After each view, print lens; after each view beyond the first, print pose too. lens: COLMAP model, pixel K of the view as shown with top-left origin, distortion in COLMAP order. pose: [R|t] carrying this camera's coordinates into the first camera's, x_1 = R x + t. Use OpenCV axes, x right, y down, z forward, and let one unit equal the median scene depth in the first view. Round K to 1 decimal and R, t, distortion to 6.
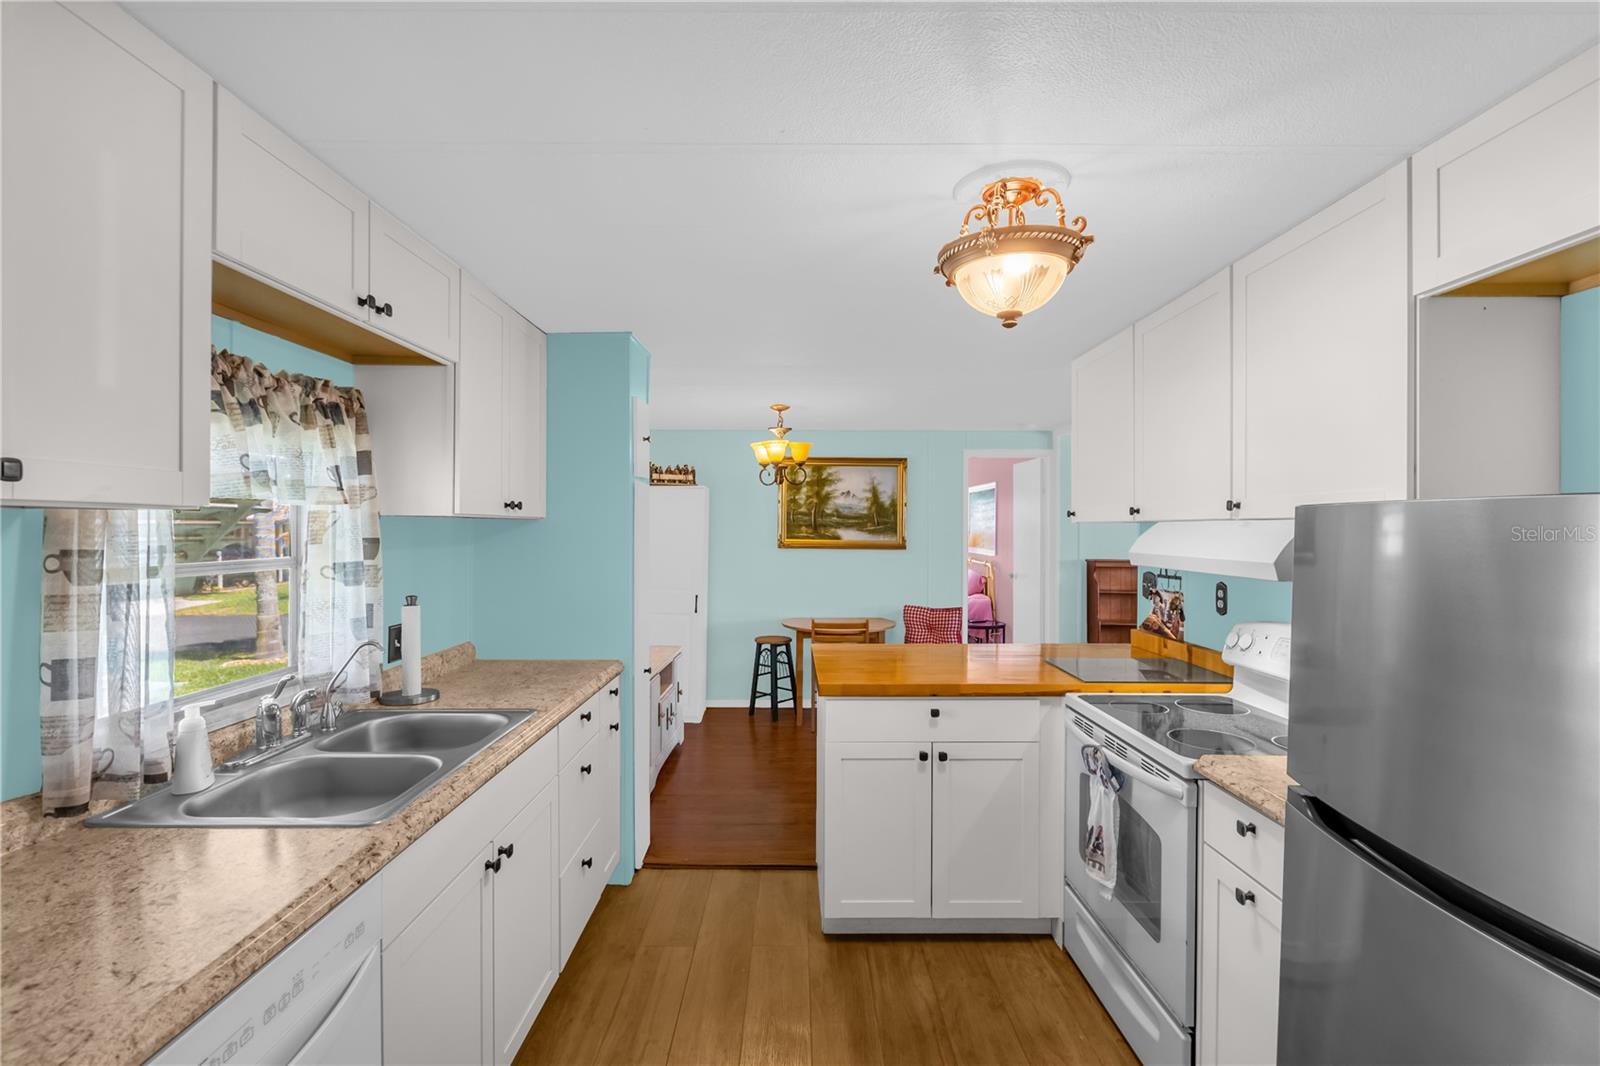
lens RADIAL K [[713.4, 0, 795.7], [0, 713.4, 534.0], [0, 0, 1]] dist [-0.000461, -0.001802]
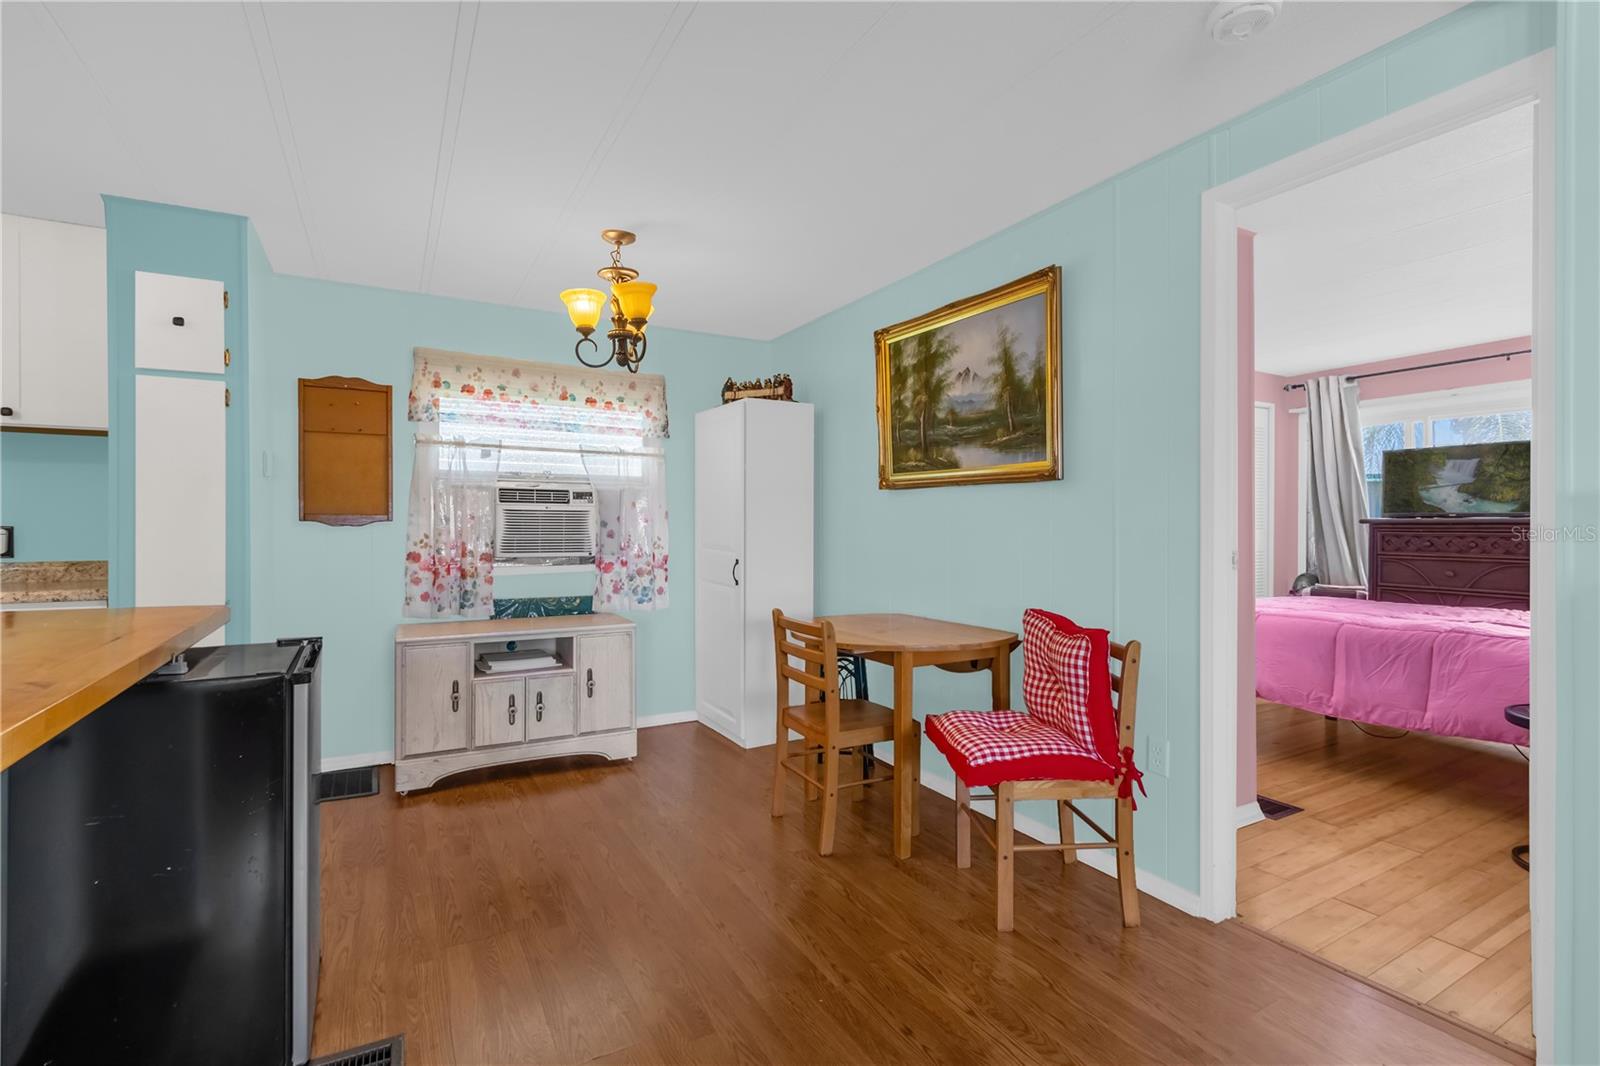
lens RADIAL K [[713.4, 0, 795.3], [0, 713.4, 529.0], [0, 0, 1]] dist [-0.000461, -0.001802]
pose [[0.491093, 0.006771, -0.871081, 1.009349], [-0.006042, 0.999972, 0.004367, 0.111932], [0.871086, 0.003118, 0.491120, 1.476249]]
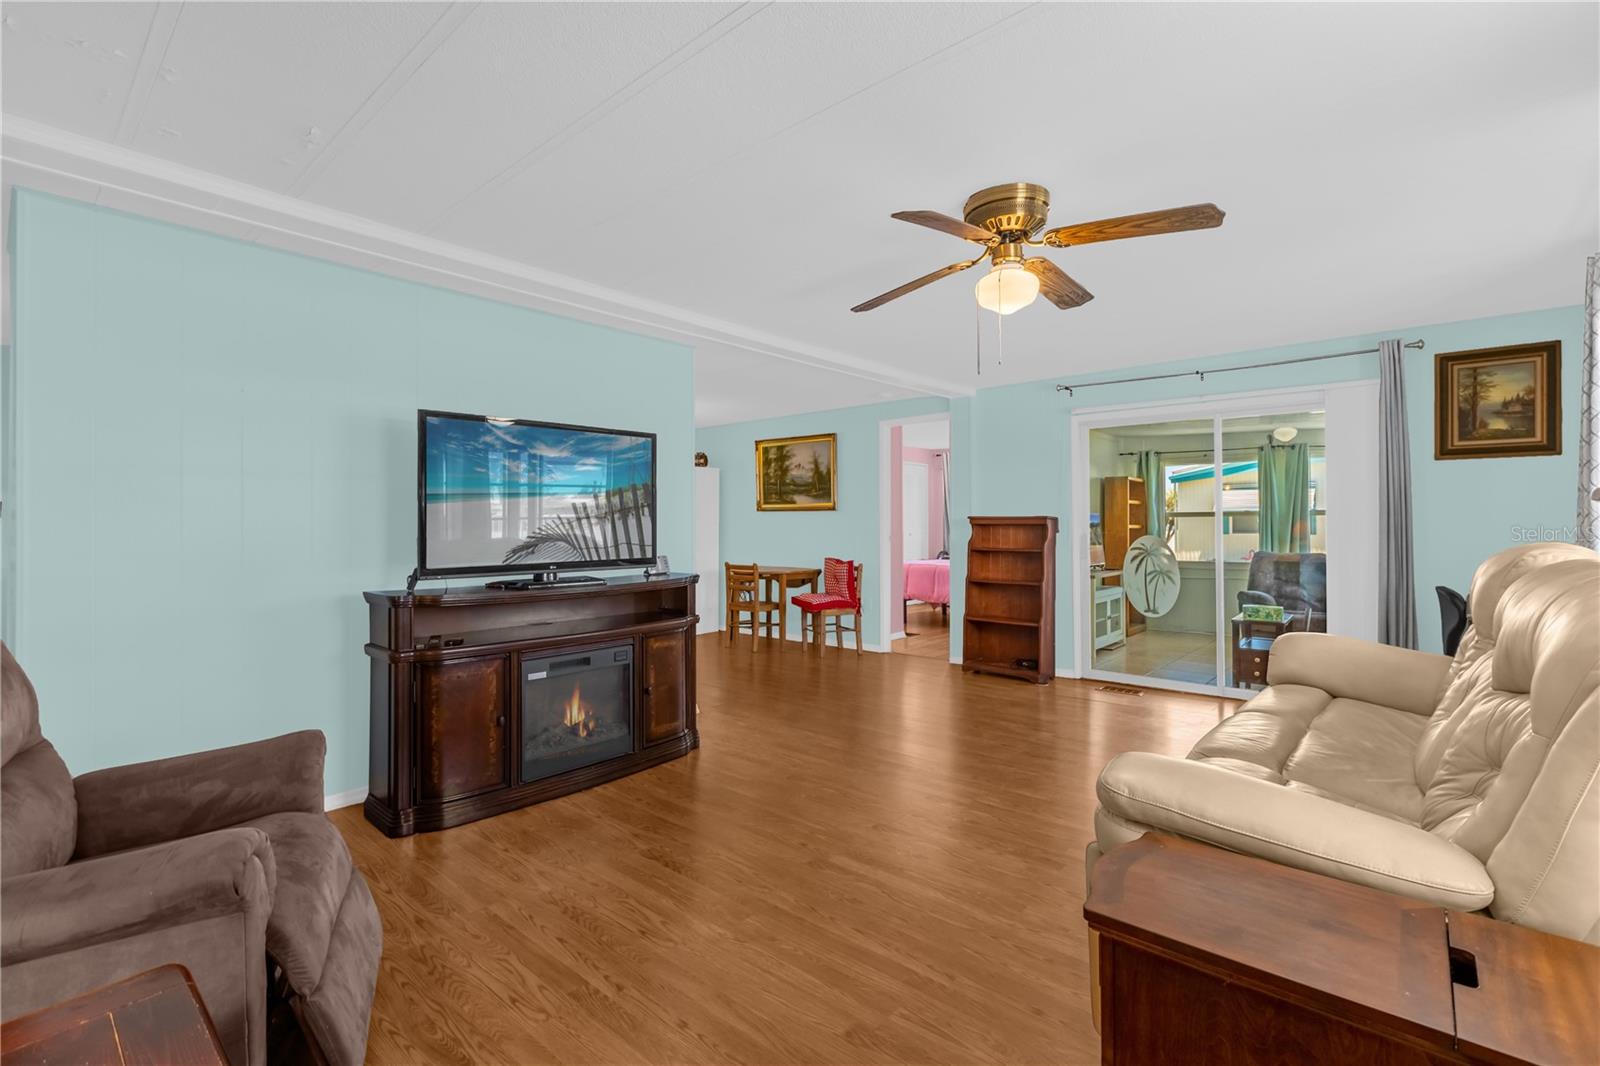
lens RADIAL K [[713.4, 0, 801.9], [0, 713.4, 528.6], [0, 0, 1]] dist [-0.000461, -0.001802]
pose [[0.750453, -0.005182, -0.660904, 1.987897], [0.003278, 0.999986, -0.004119, 0.125275], [0.660916, 0.000925, 0.750459, 0.203386]]
